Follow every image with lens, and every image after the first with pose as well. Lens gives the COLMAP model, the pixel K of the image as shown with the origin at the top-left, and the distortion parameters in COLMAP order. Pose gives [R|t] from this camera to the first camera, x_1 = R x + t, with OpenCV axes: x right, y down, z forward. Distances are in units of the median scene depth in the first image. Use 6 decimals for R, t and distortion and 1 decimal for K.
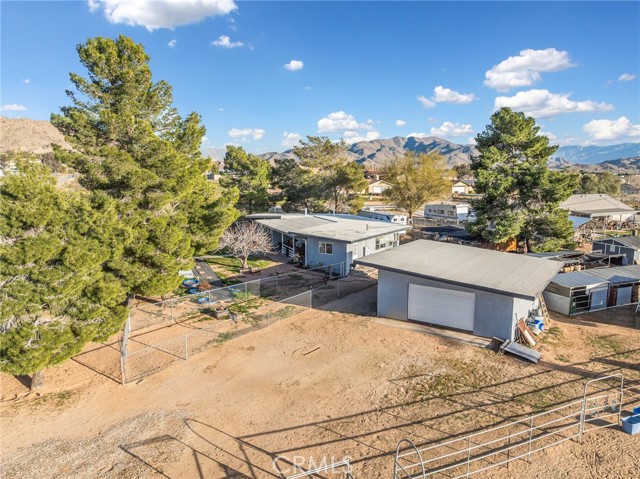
lens RADIAL K [[454.3, 0, 320.0], [0, 454.3, 239.5], [0, 0, 1]] dist [-0.045097, 0.005069]
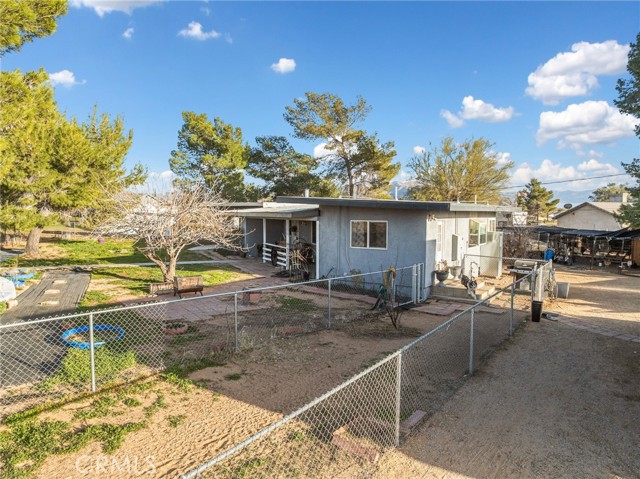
lens RADIAL K [[454.3, 0, 320.0], [0, 454.3, 239.5], [0, 0, 1]] dist [-0.045097, 0.005069]
pose [[0.999514, 0.005262, 0.030725, -0.062868], [-0.002408, 0.995737, -0.092211, 0.088658], [-0.031079, 0.092092, 0.995265, 0.857019]]
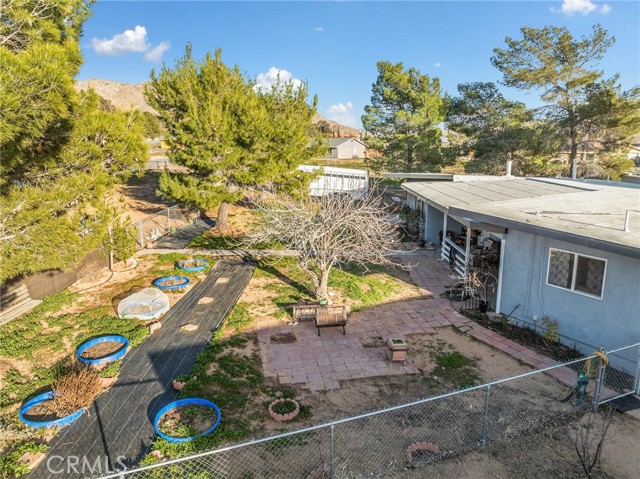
lens RADIAL K [[451.2, 0, 320.0], [0, 451.2, 239.5], [0, 0, 1]] dist [-0.043215, 0.009750]
pose [[0.911411, 0.084726, -0.402680, -0.033195], [-0.062334, 0.995708, 0.068418, -0.014839], [0.406749, -0.037256, 0.912780, 0.975186]]
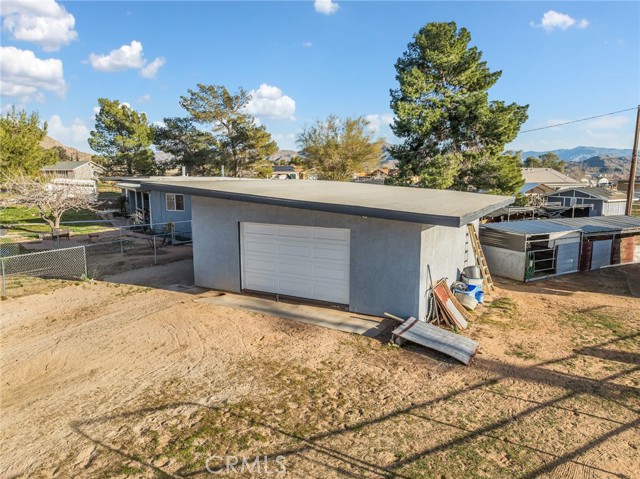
lens RADIAL K [[451.2, 0, 320.0], [0, 451.2, 239.5], [0, 0, 1]] dist [-0.043215, 0.009750]
pose [[0.994553, -0.013722, 0.103329, 0.228320], [0.014364, 0.999882, -0.005478, 0.118391], [-0.103241, 0.006933, 0.994632, 0.443406]]
